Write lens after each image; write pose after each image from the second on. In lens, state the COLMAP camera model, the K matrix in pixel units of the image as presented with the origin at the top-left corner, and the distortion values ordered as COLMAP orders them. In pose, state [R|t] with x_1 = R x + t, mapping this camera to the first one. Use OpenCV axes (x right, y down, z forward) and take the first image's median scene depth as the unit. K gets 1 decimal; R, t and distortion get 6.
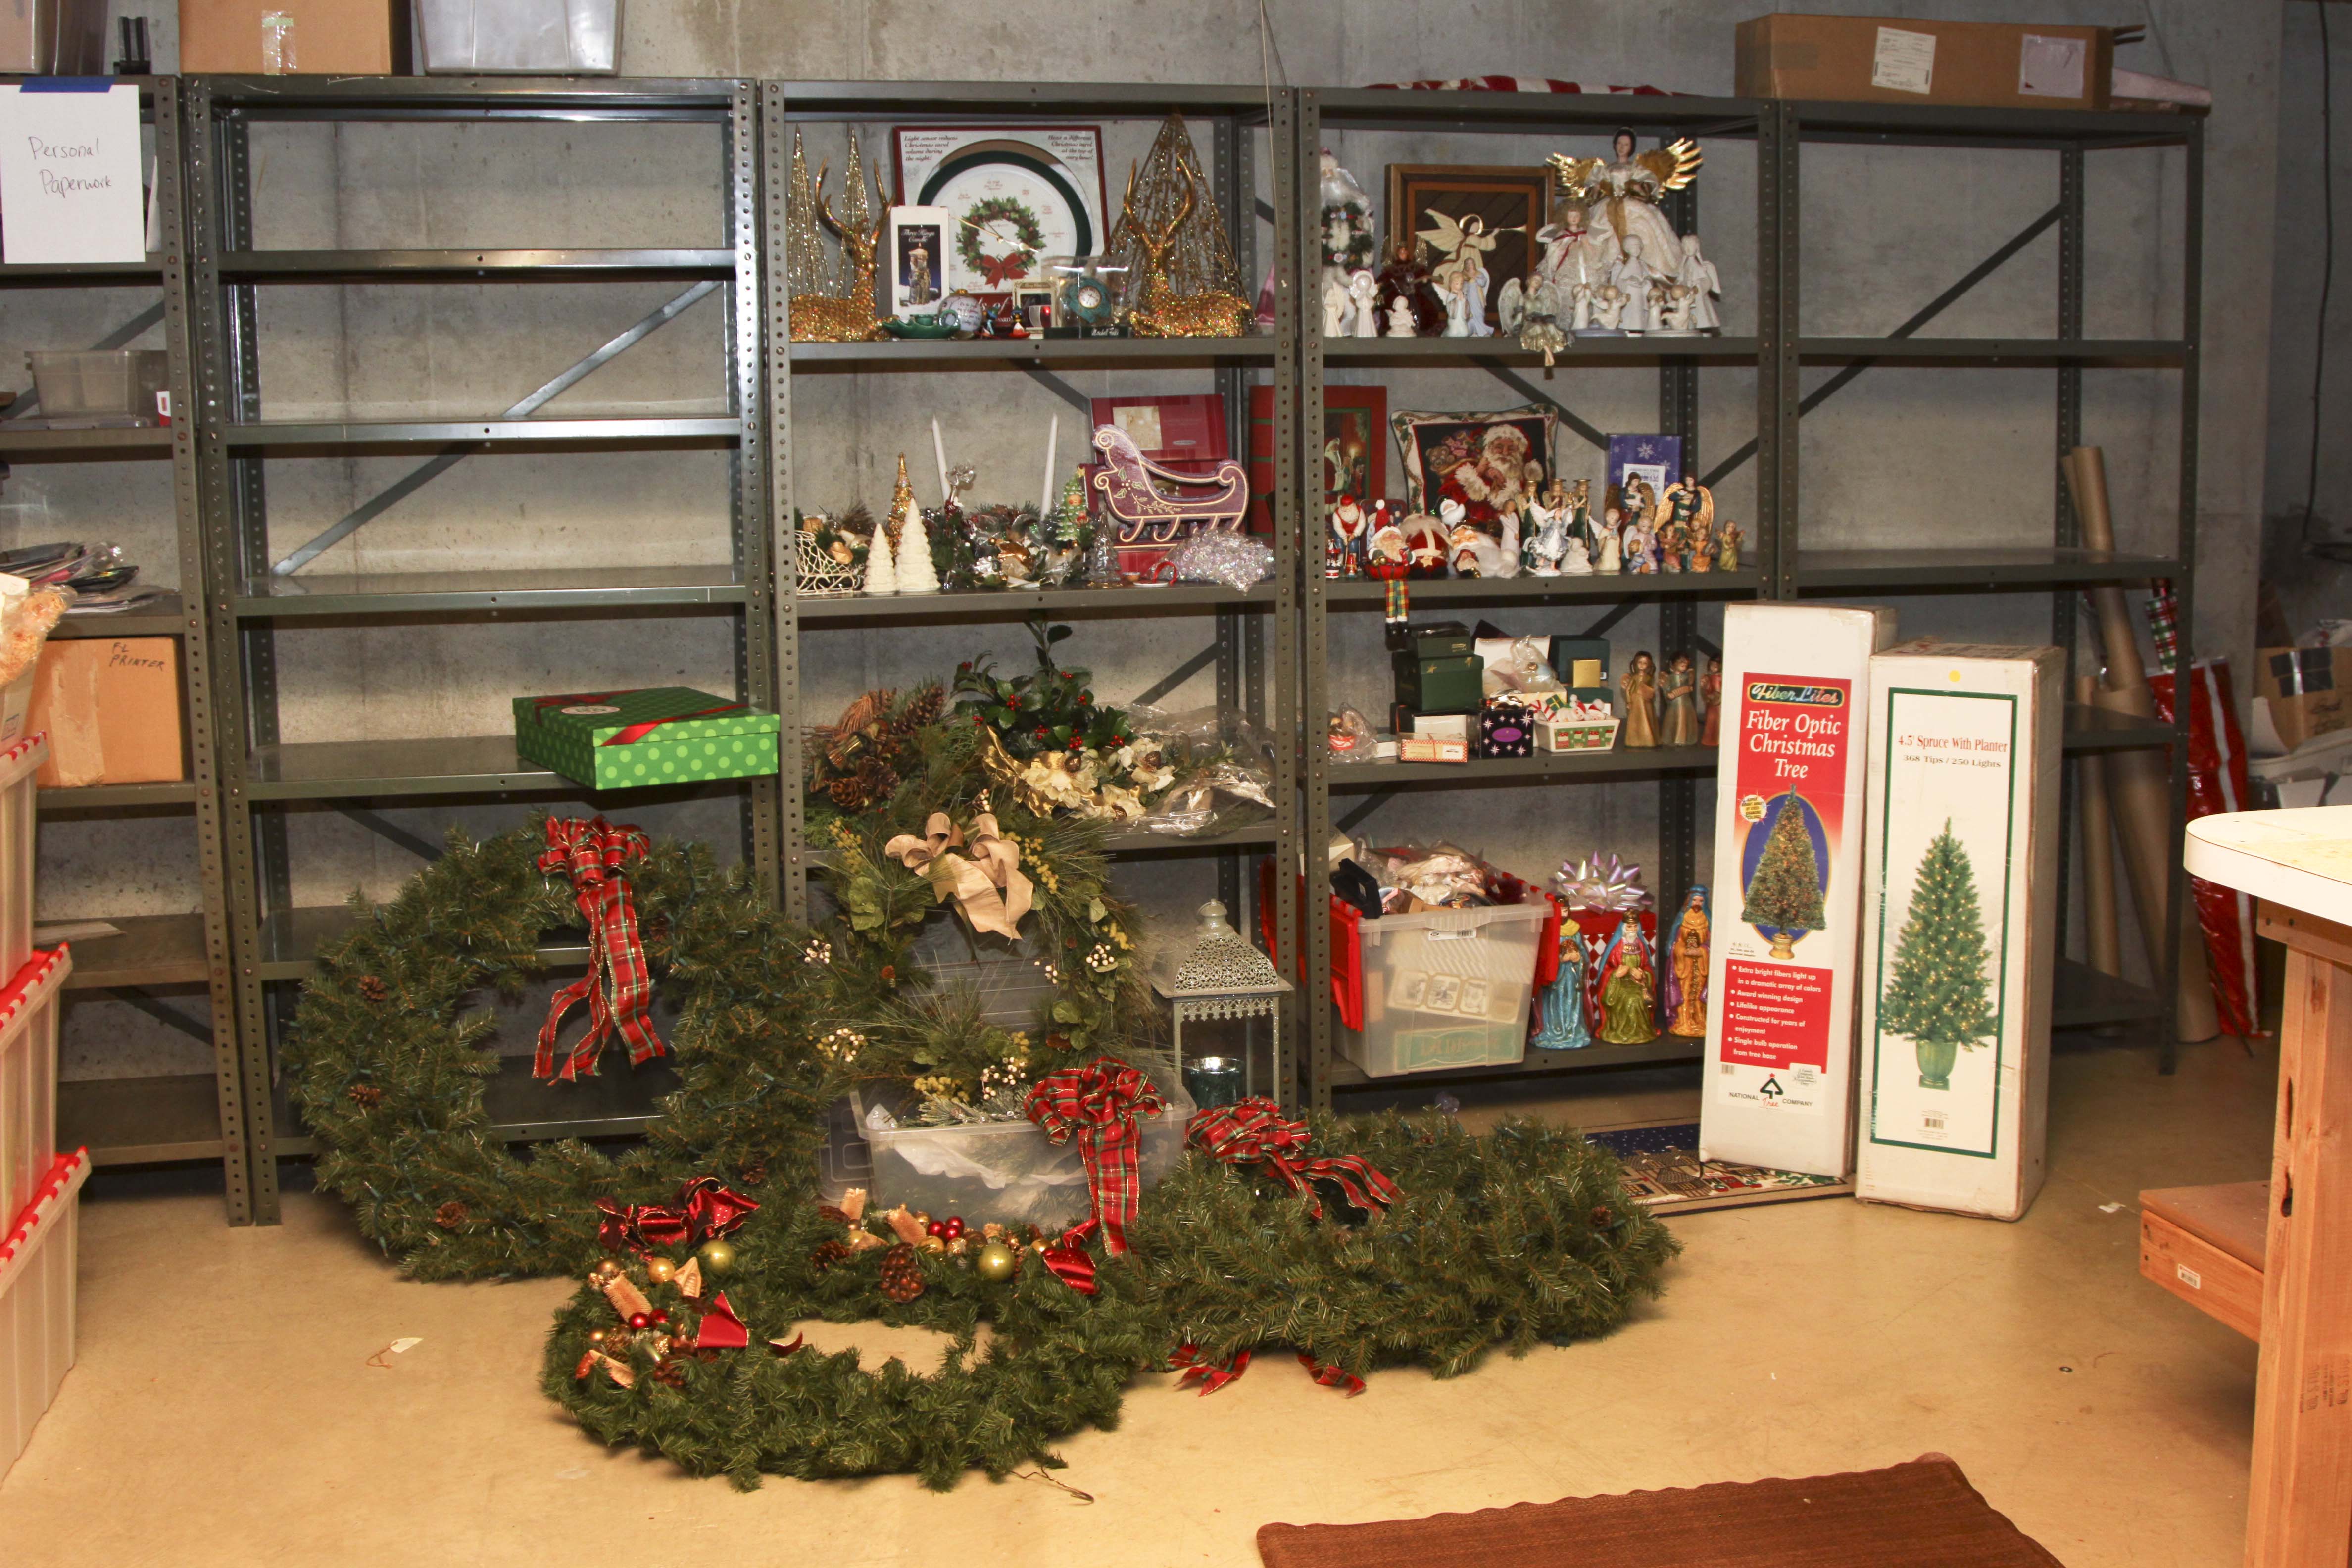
lens RADIAL K [[2504.6, 0, 1229.2], [0, 2504.6, 757.1], [0, 0, 1]] dist [-0.112740, 0.000000]
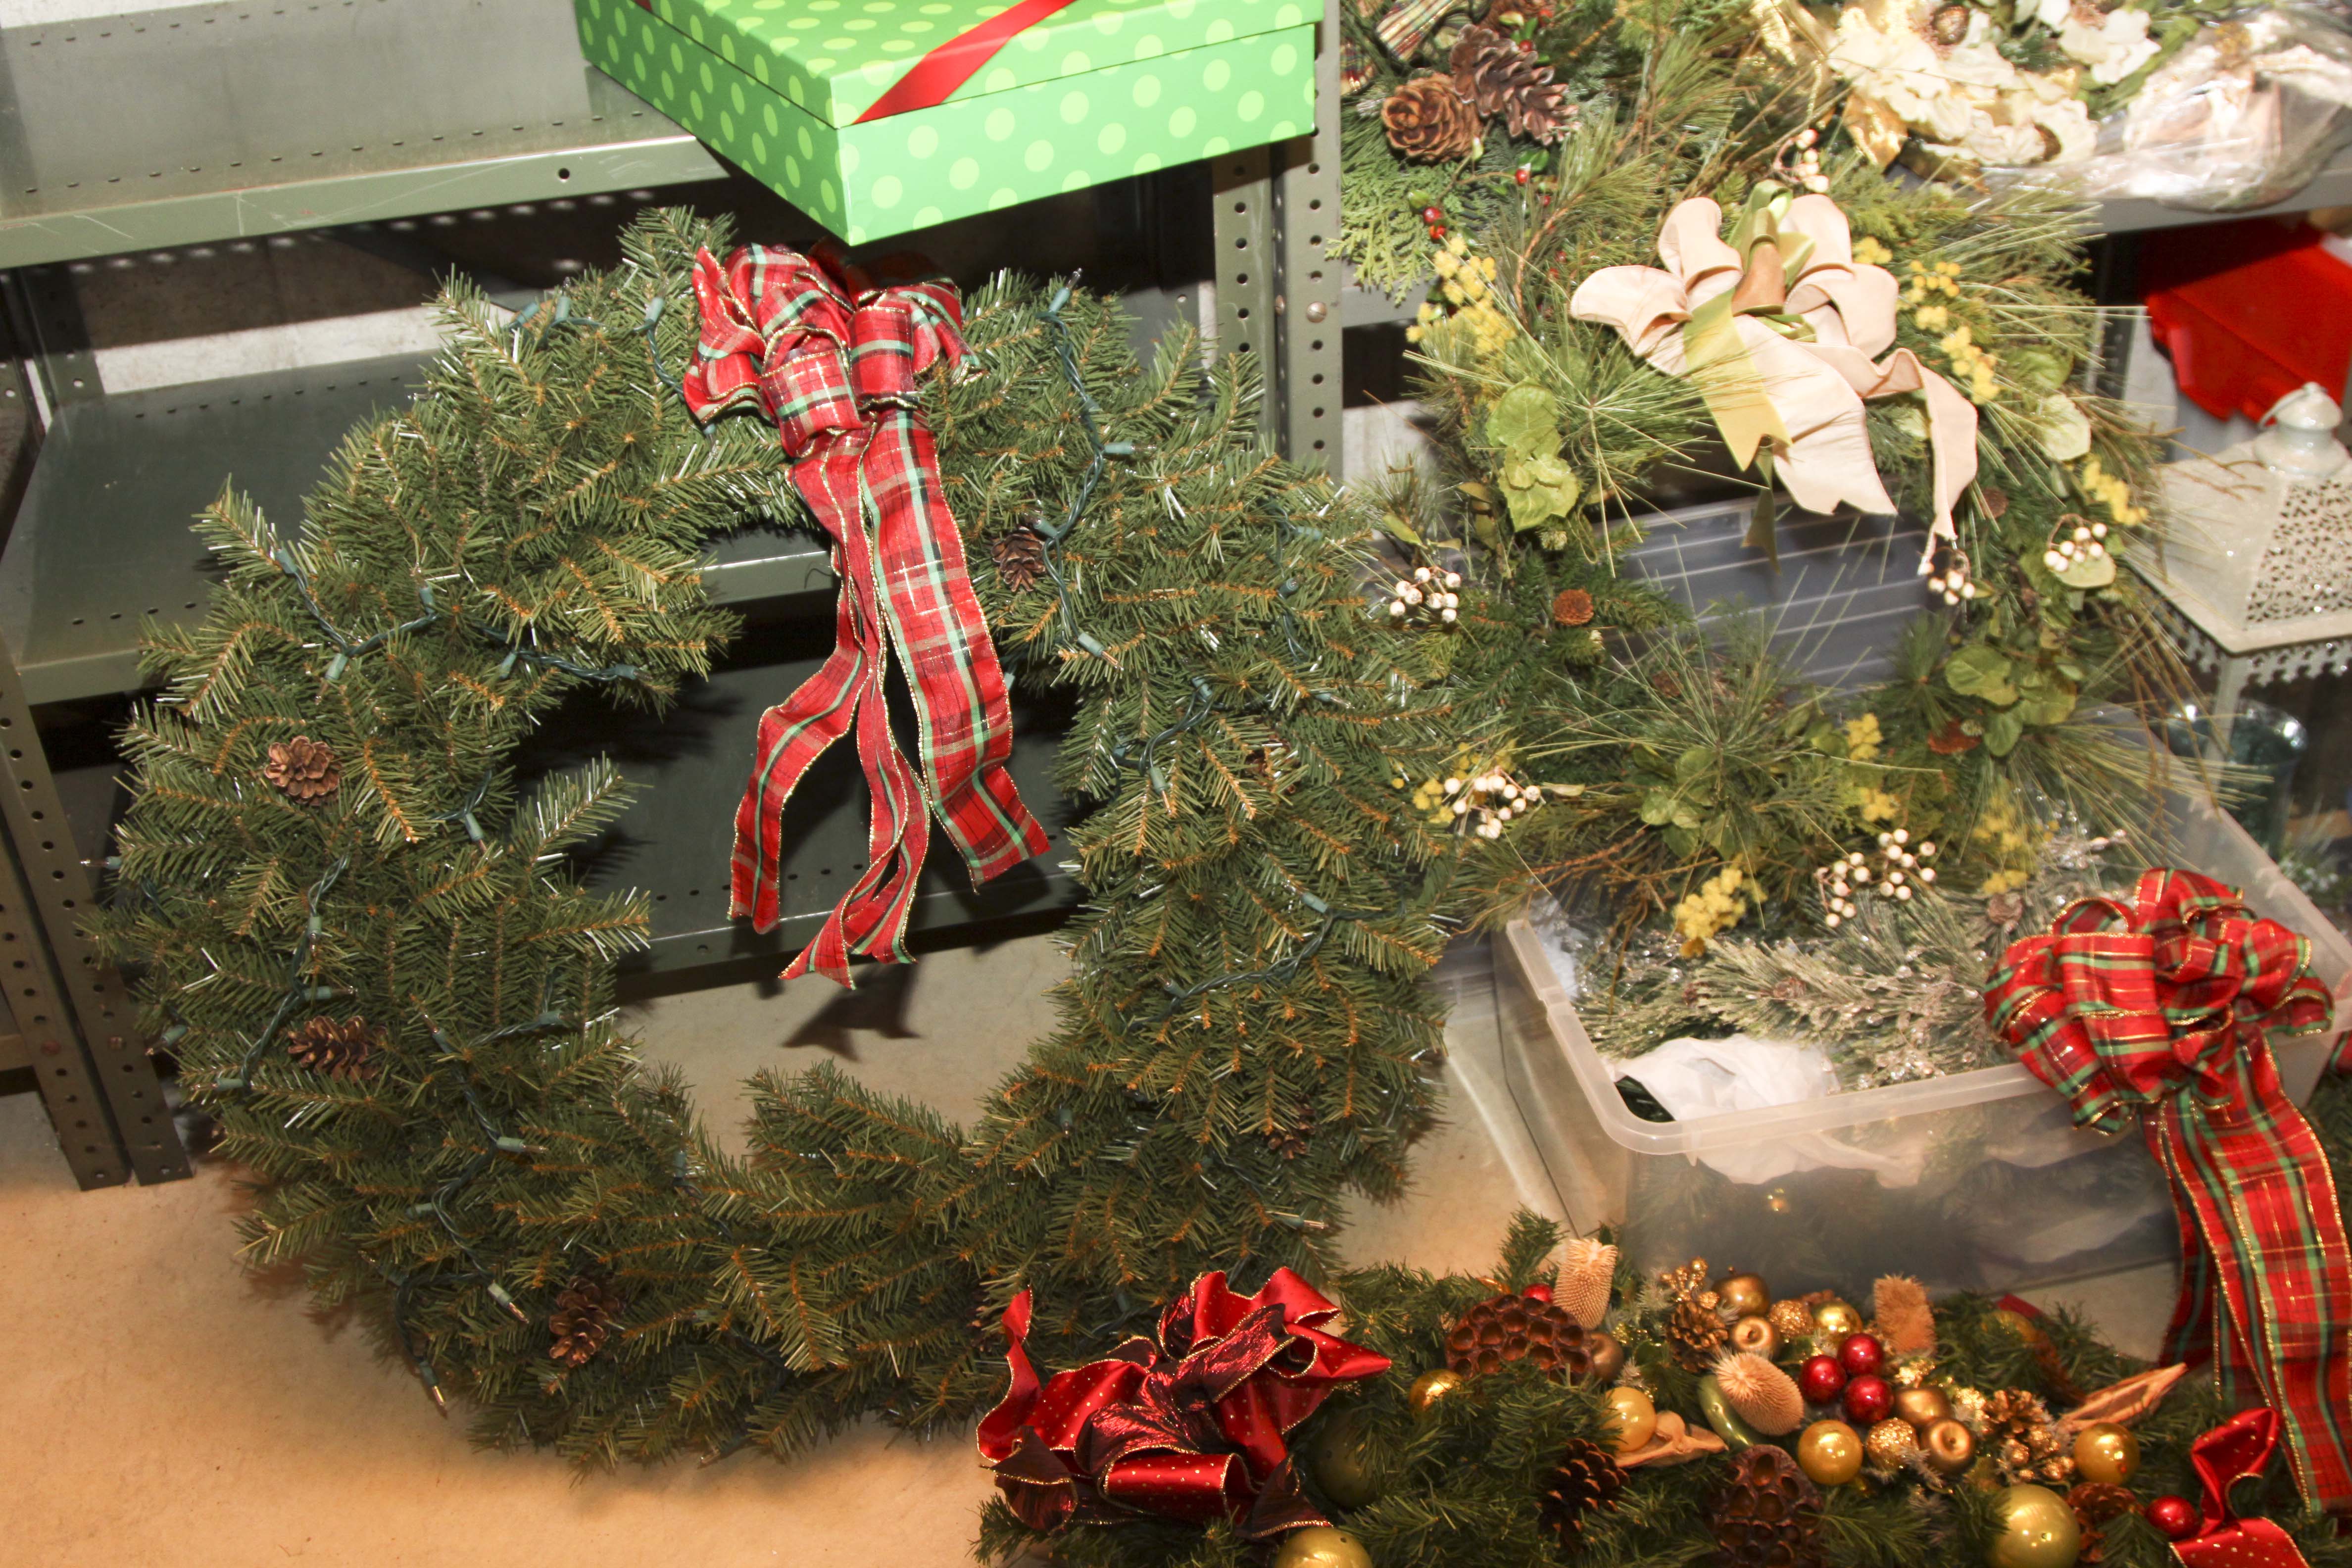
lens RADIAL K [[2504.6, 0, 1197.5], [0, 2504.6, 792.1], [0, 0, 1]] dist [-0.112740, 0.000000]
pose [[0.999642, -0.016941, -0.020717, -0.178705], [0.024188, 0.903183, 0.428574, -0.058414], [0.011451, -0.428921, 0.903269, 0.584183]]
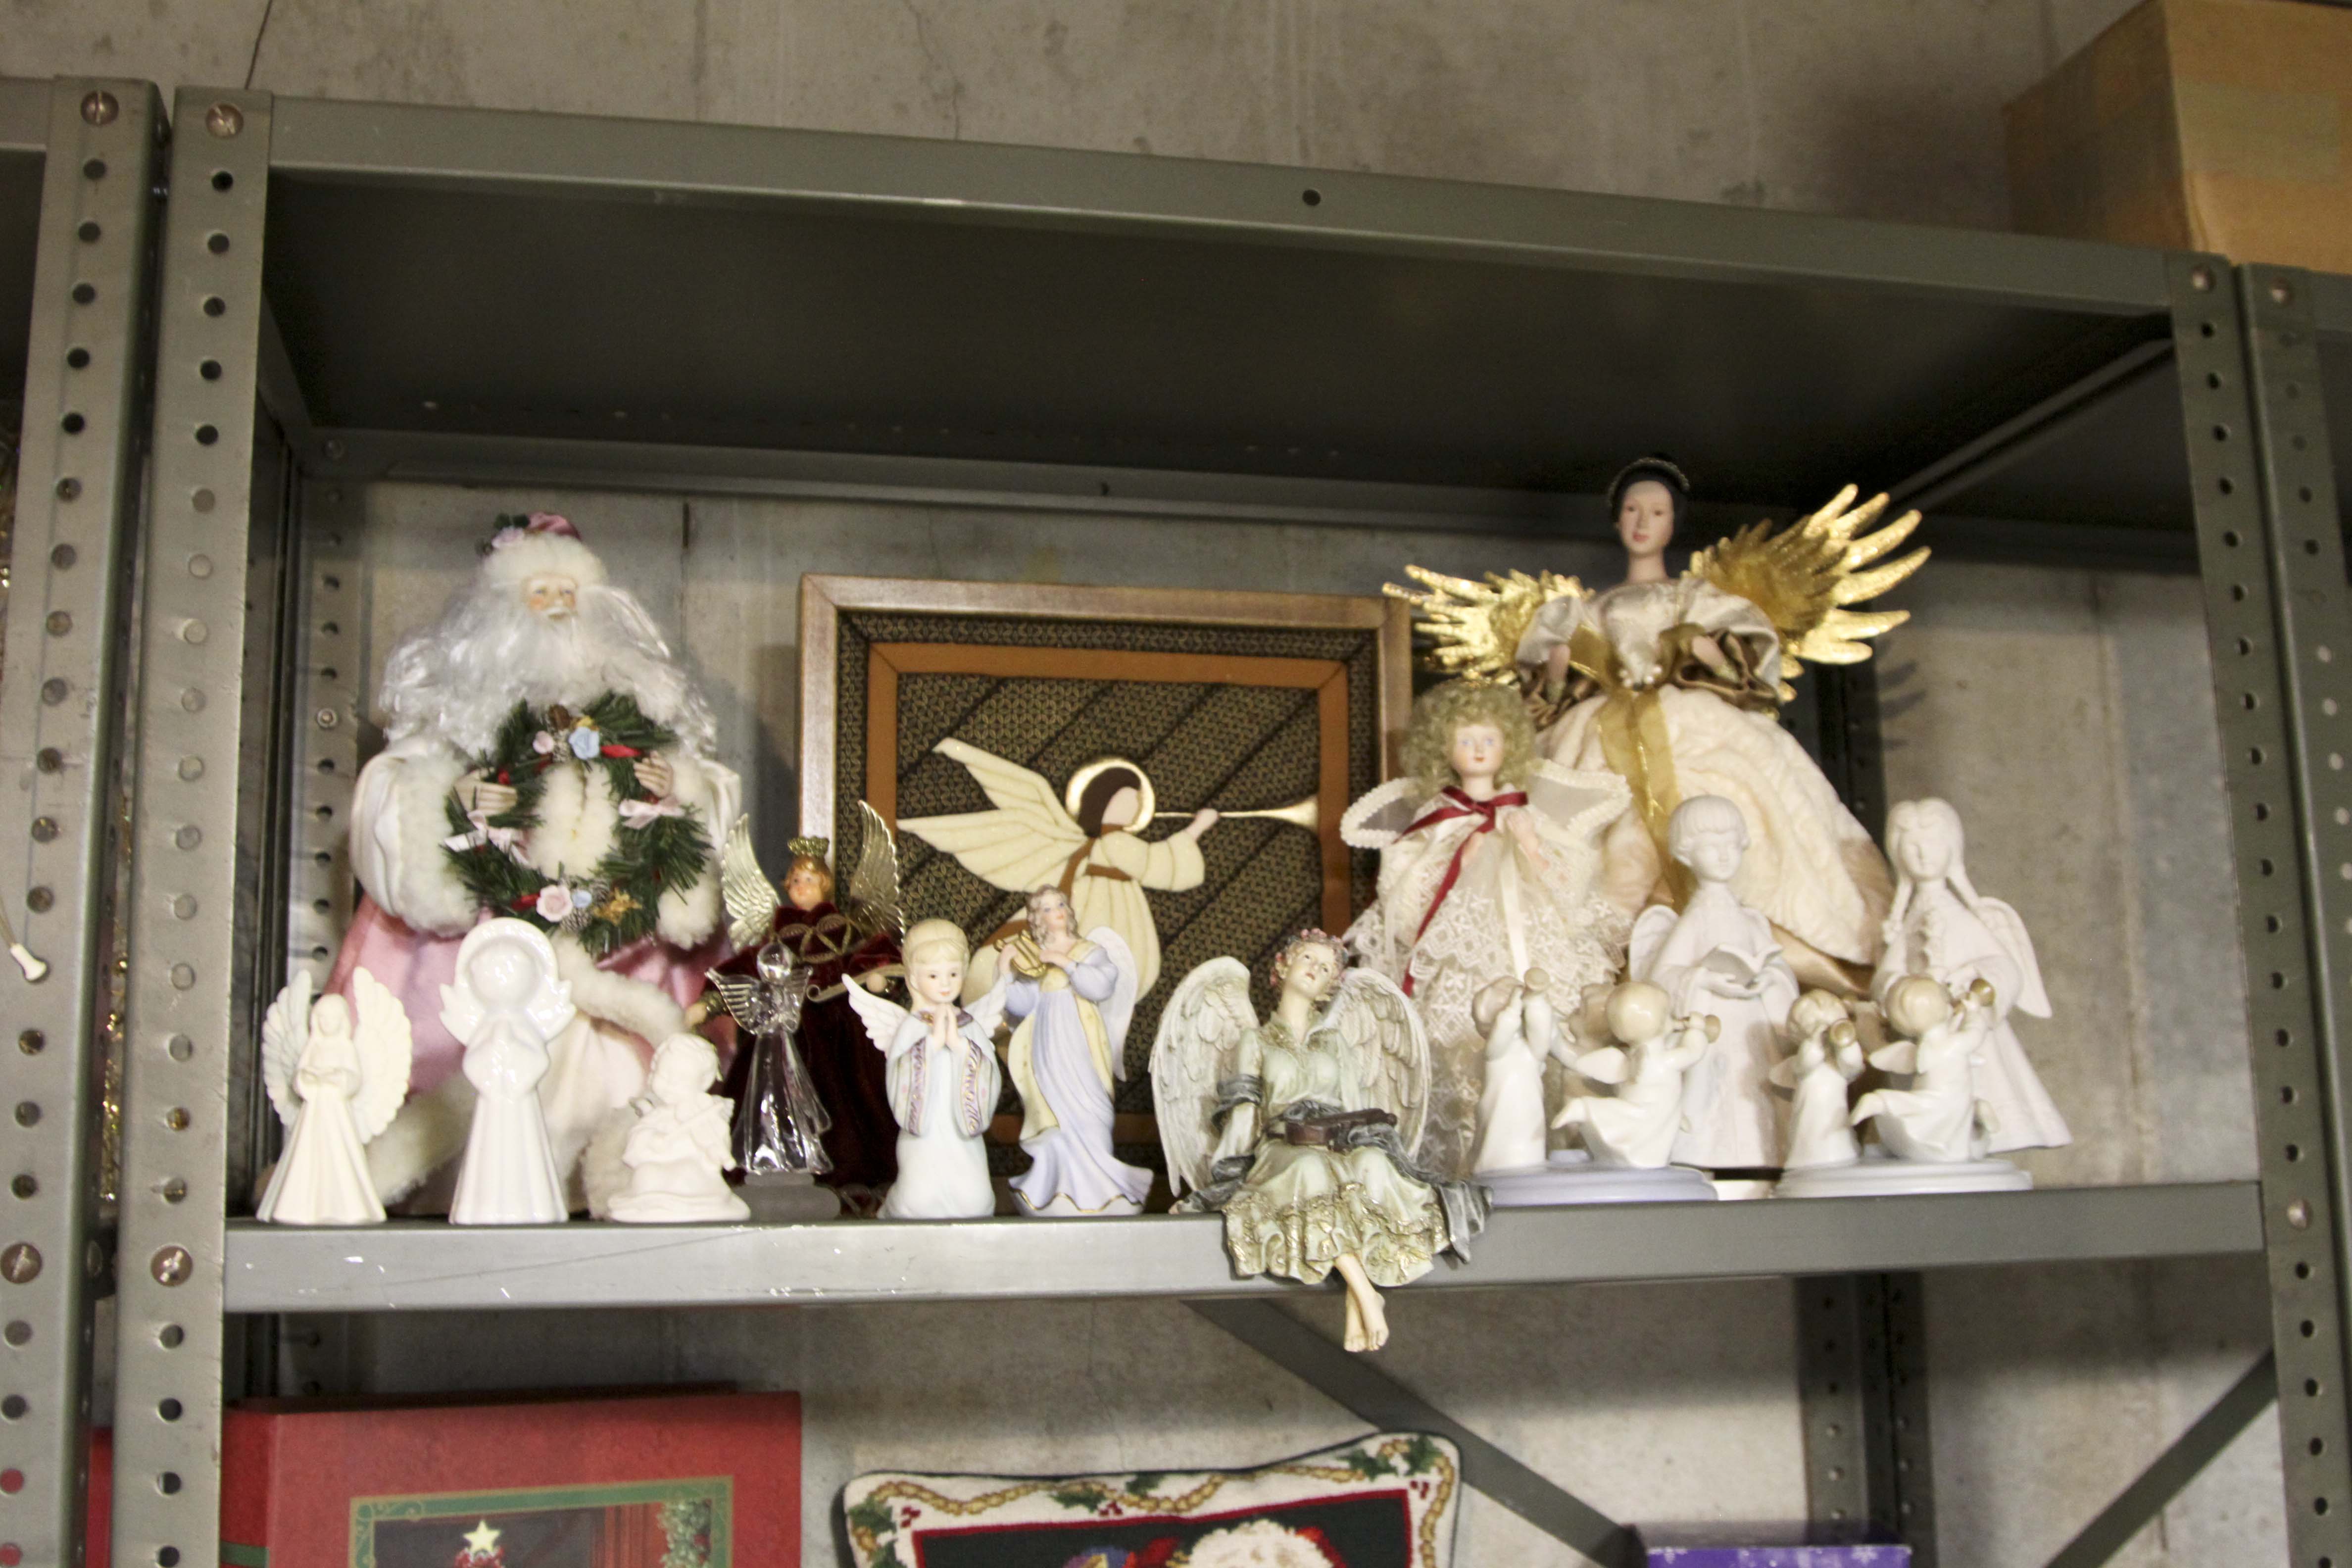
lens RADIAL K [[2504.6, 0, 1213.8], [0, 2504.6, 764.7], [0, 0, 1]] dist [-0.112740, 0.000000]
pose [[0.999951, -0.009840, 0.001400, 0.115779], [0.009767, 0.946868, -0.321473, -0.136392], [0.001838, 0.321471, 0.946918, 0.785655]]
